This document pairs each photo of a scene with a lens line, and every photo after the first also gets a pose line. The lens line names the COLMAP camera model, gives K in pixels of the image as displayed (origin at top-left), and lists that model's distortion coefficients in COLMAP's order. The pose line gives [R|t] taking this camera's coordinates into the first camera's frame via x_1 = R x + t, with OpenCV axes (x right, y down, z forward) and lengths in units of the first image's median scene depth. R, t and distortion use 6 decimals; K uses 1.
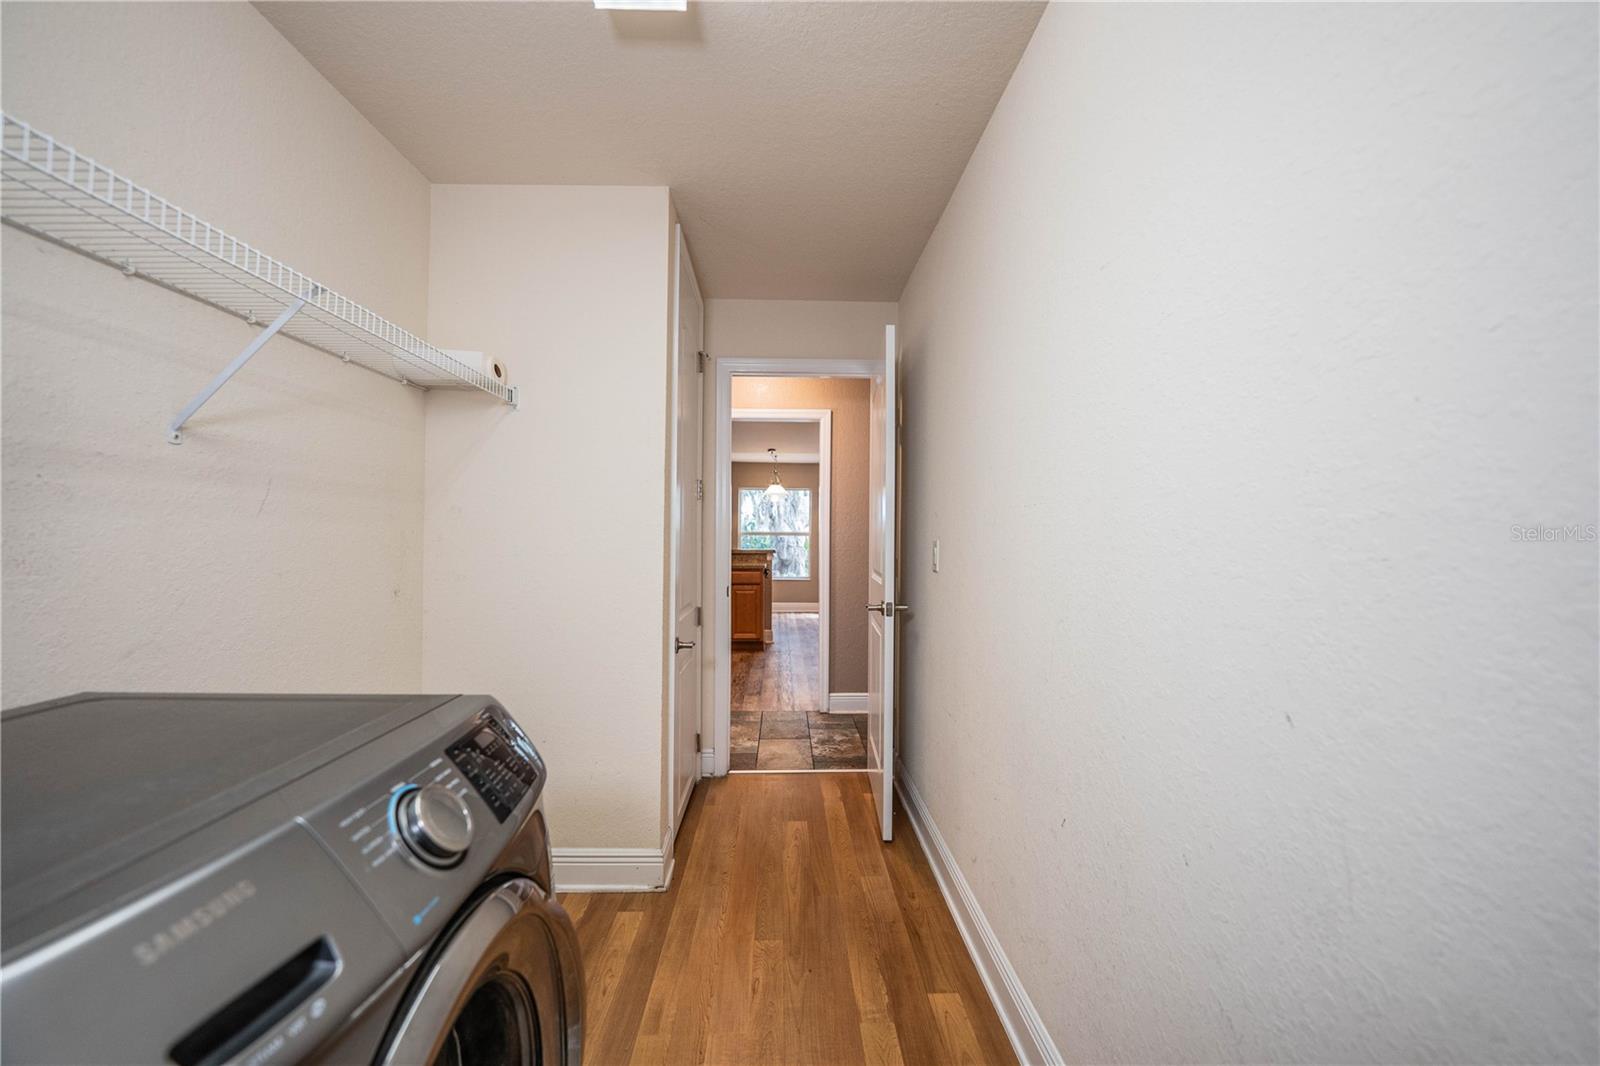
lens RADIAL K [[653.9, 0, 800.0], [0, 653.9, 537.1], [0, 0, 1]] dist [-0.025858, 0.002190]
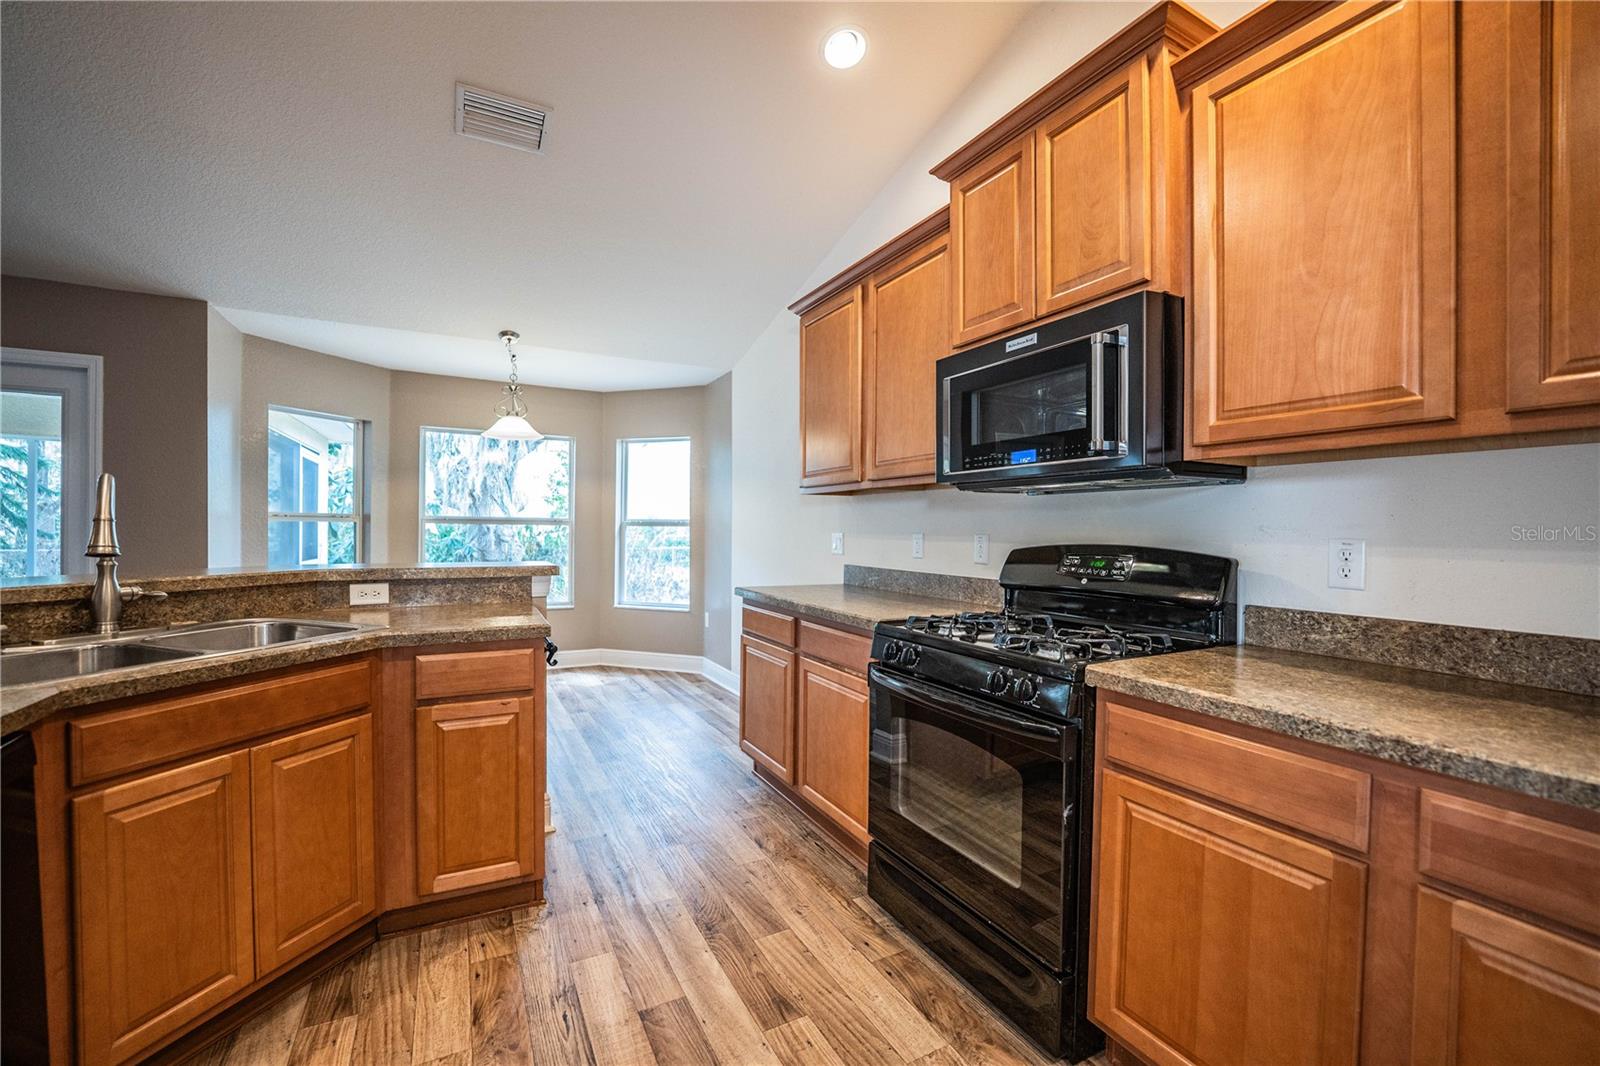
lens RADIAL K [[653.9, 0, 800.0], [0, 653.9, 537.1], [0, 0, 1]] dist [-0.025858, 0.002190]
pose [[0.898050, -0.001716, 0.439890, -0.057694], [-0.005207, 0.999881, 0.014531, -0.000698], [-0.439863, -0.015340, 0.897934, 0.490074]]
